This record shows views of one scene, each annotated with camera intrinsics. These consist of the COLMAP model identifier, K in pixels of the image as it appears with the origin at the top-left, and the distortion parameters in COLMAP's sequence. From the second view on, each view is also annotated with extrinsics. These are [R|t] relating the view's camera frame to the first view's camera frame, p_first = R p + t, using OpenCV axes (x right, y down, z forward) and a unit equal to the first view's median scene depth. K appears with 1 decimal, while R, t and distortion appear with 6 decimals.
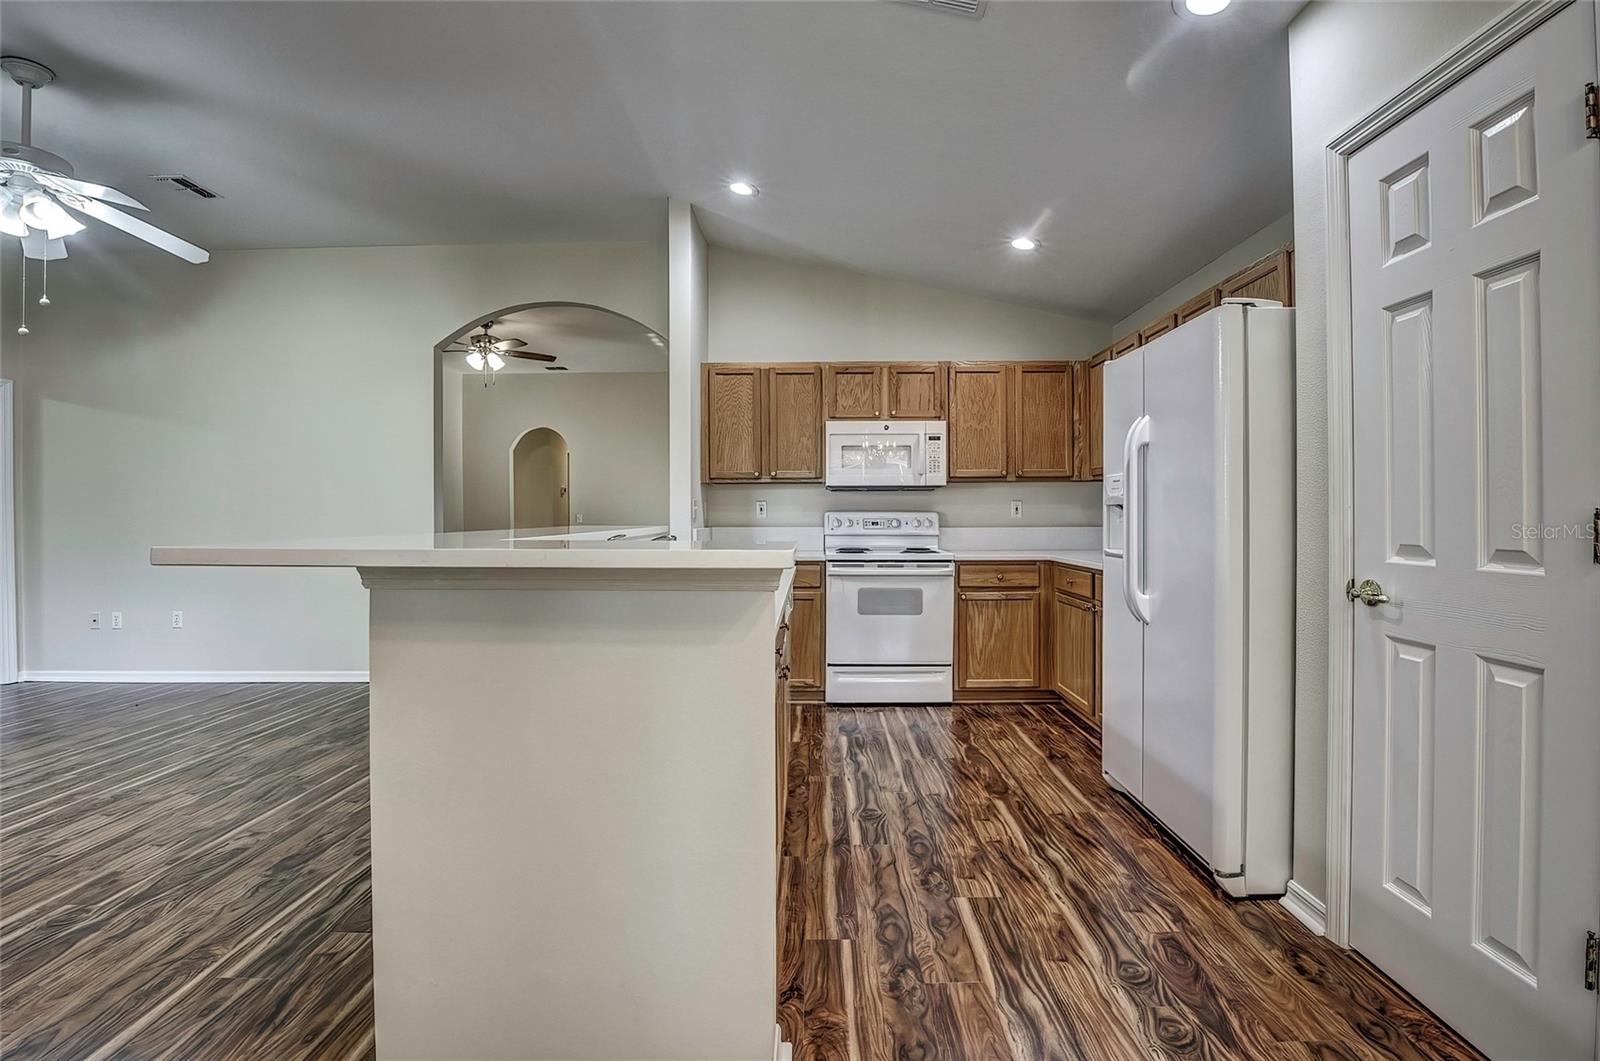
lens RADIAL K [[750.2, 0, 825.6], [0, 750.2, 515.9], [0, 0, 1]] dist [-0.020519, -0.001356]
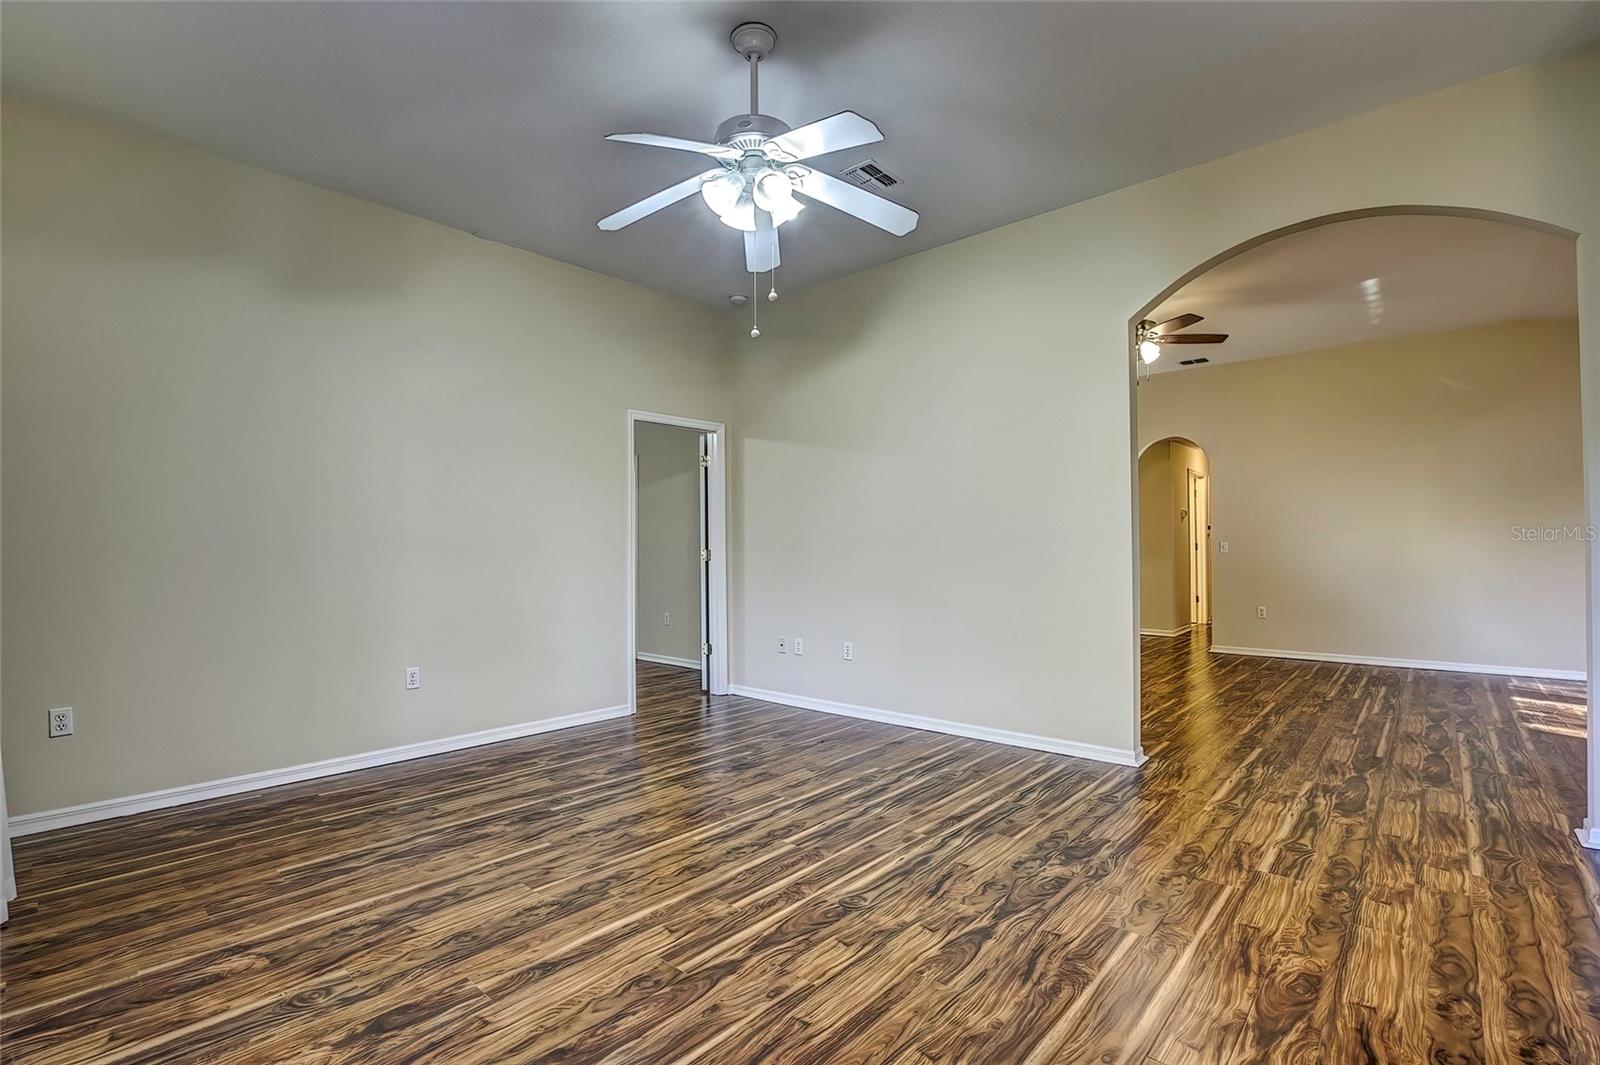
lens RADIAL K [[750.2, 0, 802.4], [0, 750.2, 534.0], [0, 0, 1]] dist [-0.020519, -0.001356]
pose [[0.756310, -0.011009, -0.654121, -0.439419], [0.001530, 0.999885, -0.015058, 0.000010], [0.654212, 0.010388, 0.756240, 0.334969]]
